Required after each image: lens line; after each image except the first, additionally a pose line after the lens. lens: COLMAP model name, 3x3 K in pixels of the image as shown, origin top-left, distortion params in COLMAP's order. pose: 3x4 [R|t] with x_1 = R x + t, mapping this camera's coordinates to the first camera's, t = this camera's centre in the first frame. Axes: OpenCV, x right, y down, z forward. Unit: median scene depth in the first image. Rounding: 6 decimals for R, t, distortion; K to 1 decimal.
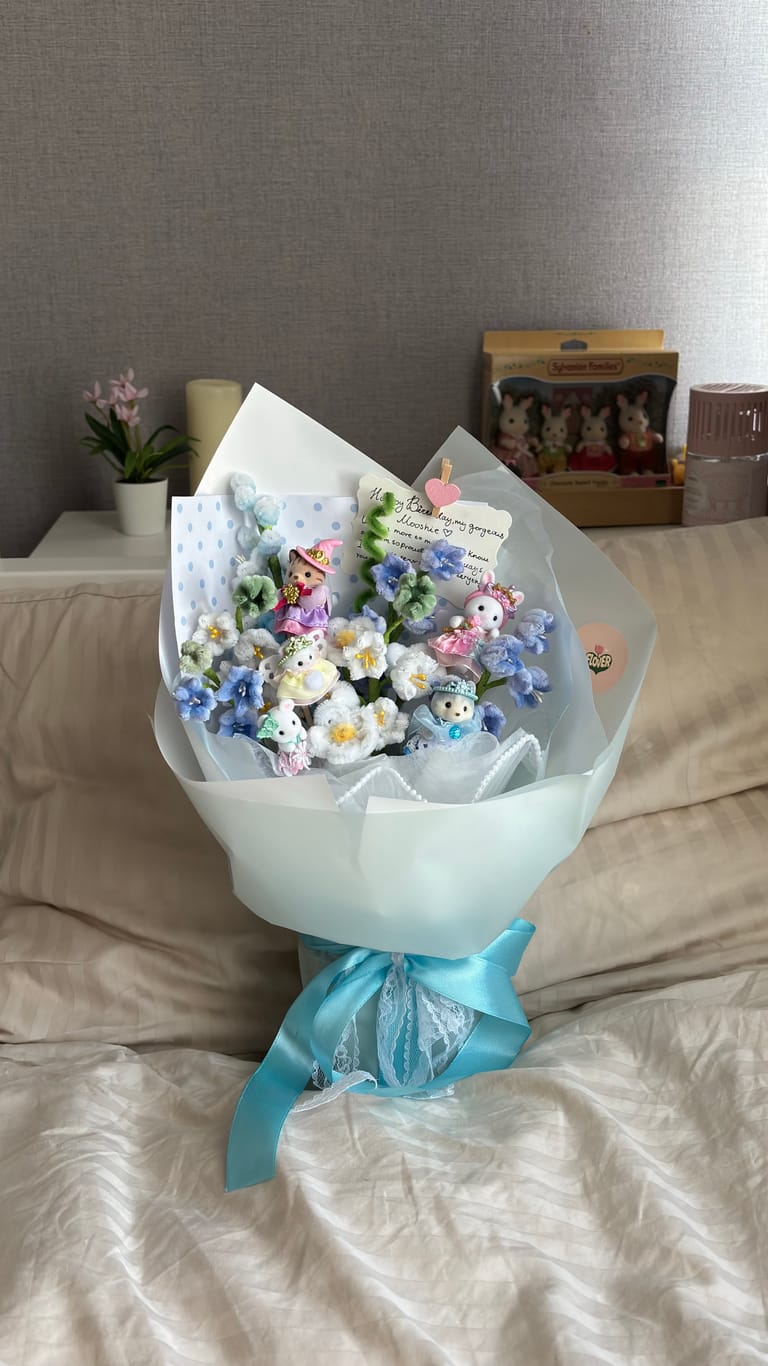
lens RADIAL K [[1514.0, 0, 388.7], [0, 1514.0, 711.7], [0, 0, 1]] dist [-0.003183, 0.035676]
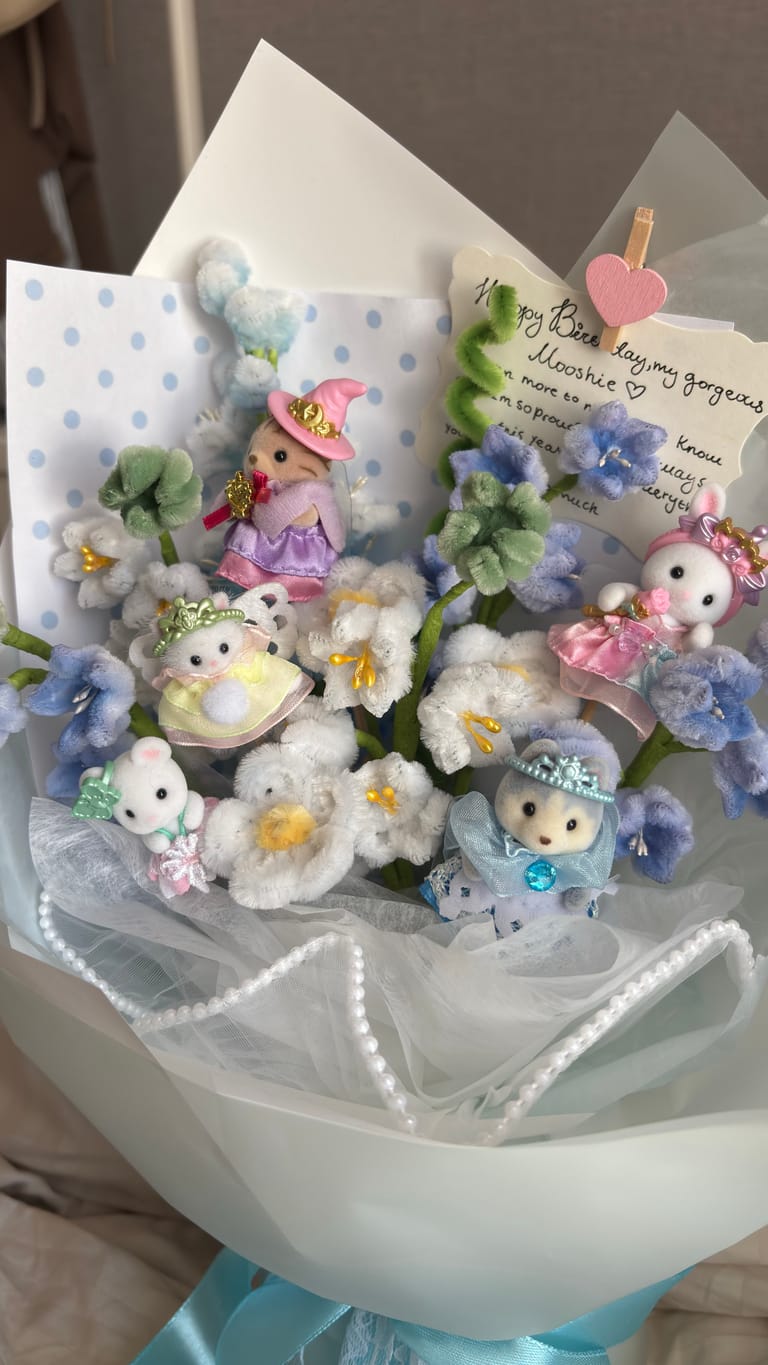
lens RADIAL K [[1070.5, 0, 382.2], [0, 1070.5, 681.8], [0, 0, 1]] dist [-0.001873, -0.002371]
pose [[0.933531, 0.152991, -0.324211, 0.086069], [-0.116966, 0.984859, 0.127953, -0.067072], [0.338878, -0.081527, 0.937291, 0.688974]]
